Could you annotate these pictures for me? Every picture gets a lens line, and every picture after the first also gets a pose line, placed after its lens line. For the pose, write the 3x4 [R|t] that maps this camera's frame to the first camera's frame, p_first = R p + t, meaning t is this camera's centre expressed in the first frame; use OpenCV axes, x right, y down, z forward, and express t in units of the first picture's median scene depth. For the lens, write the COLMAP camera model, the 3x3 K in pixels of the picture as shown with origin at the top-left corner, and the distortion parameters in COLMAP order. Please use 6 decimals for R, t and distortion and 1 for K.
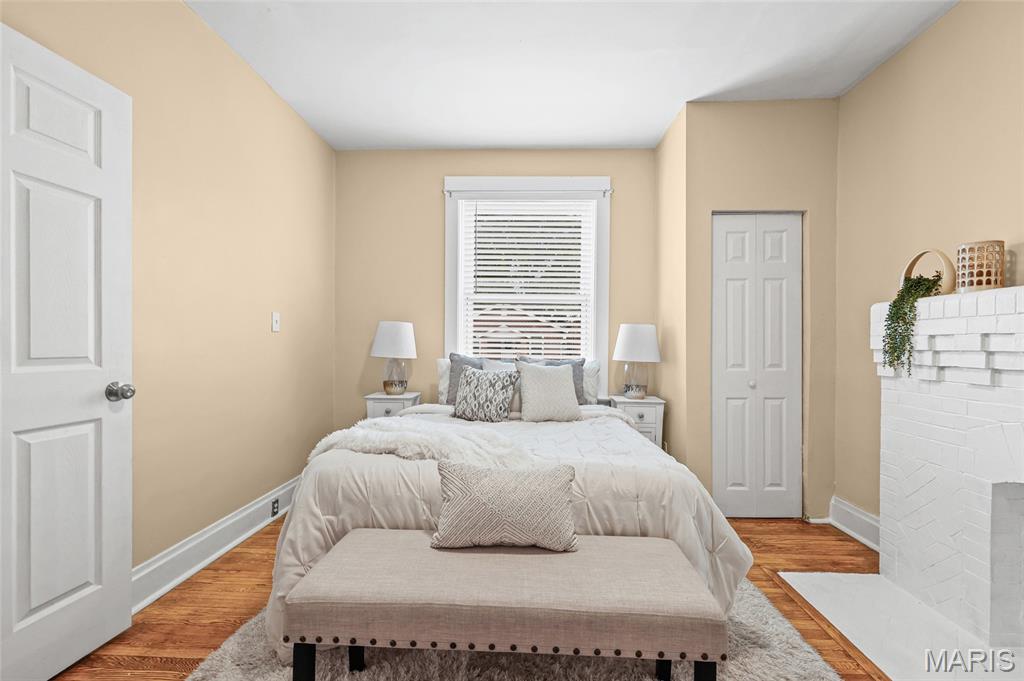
lens RADIAL K [[419.6, 0, 518.5], [0, 419.6, 350.2], [0, 0, 1]] dist [-0.002129, 0.000421]
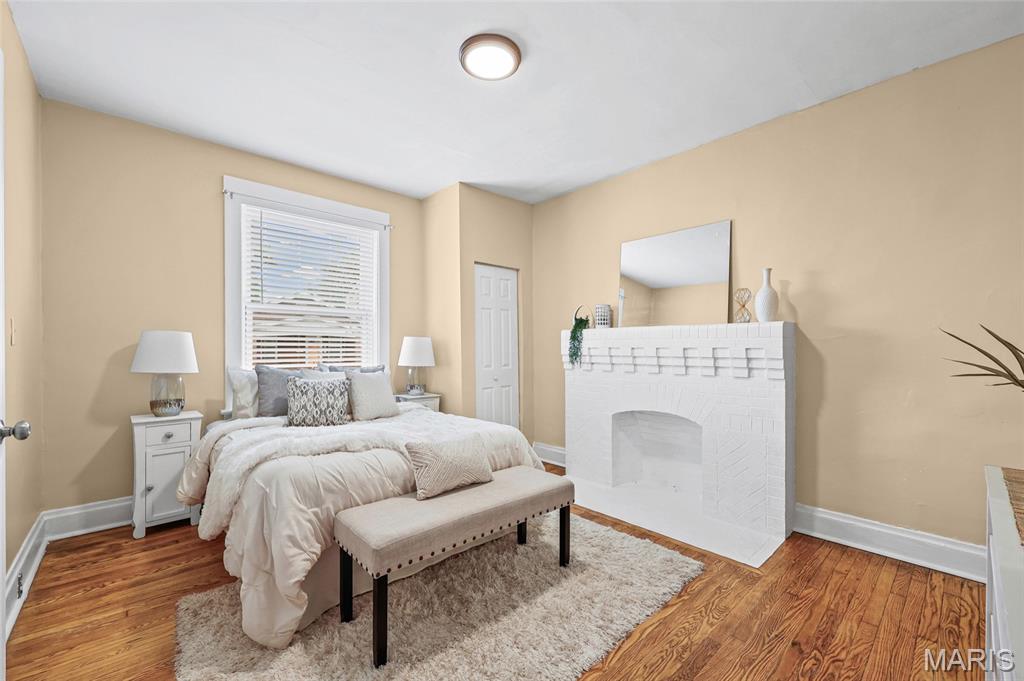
lens RADIAL K [[419.6, 0, 509.2], [0, 419.6, 352.4], [0, 0, 1]] dist [-0.002129, 0.000421]
pose [[0.711411, -0.016533, 0.702582, -0.513884], [0.016782, 0.999838, 0.006535, -0.023030], [-0.702576, 0.007142, 0.711573, -0.129969]]
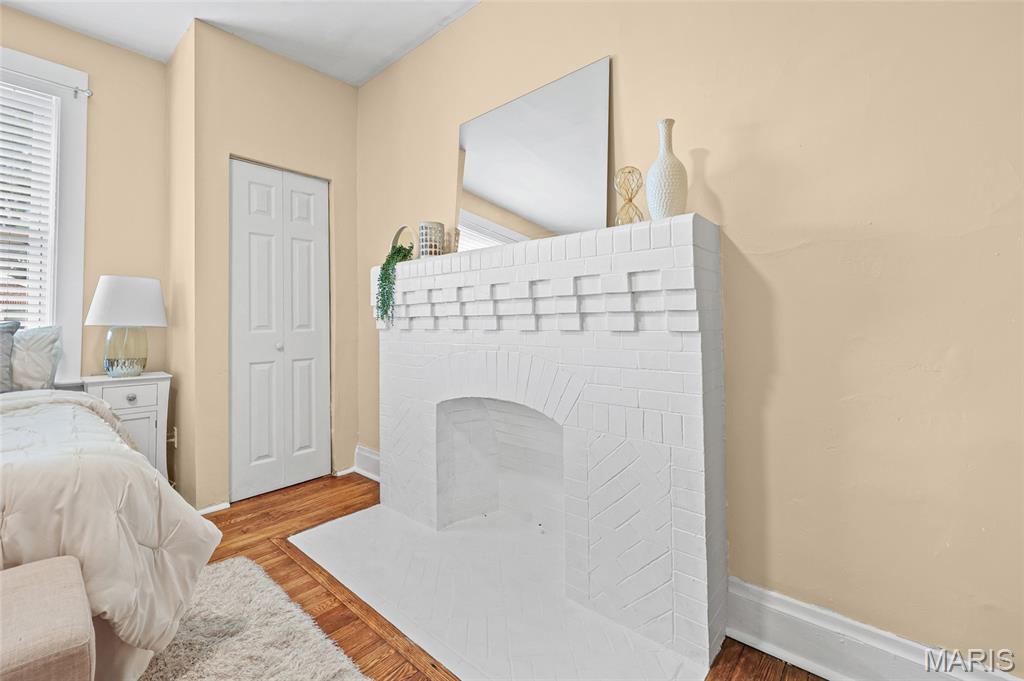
lens RADIAL K [[419.6, 0, 512.7], [0, 419.6, 311.4], [0, 0, 1]] dist [-0.002129, 0.000421]
pose [[0.624272, 0.015829, 0.781047, 0.155399], [0.019536, 0.999166, -0.035864, 0.049974], [-0.780963, 0.037648, 0.623442, -0.011291]]
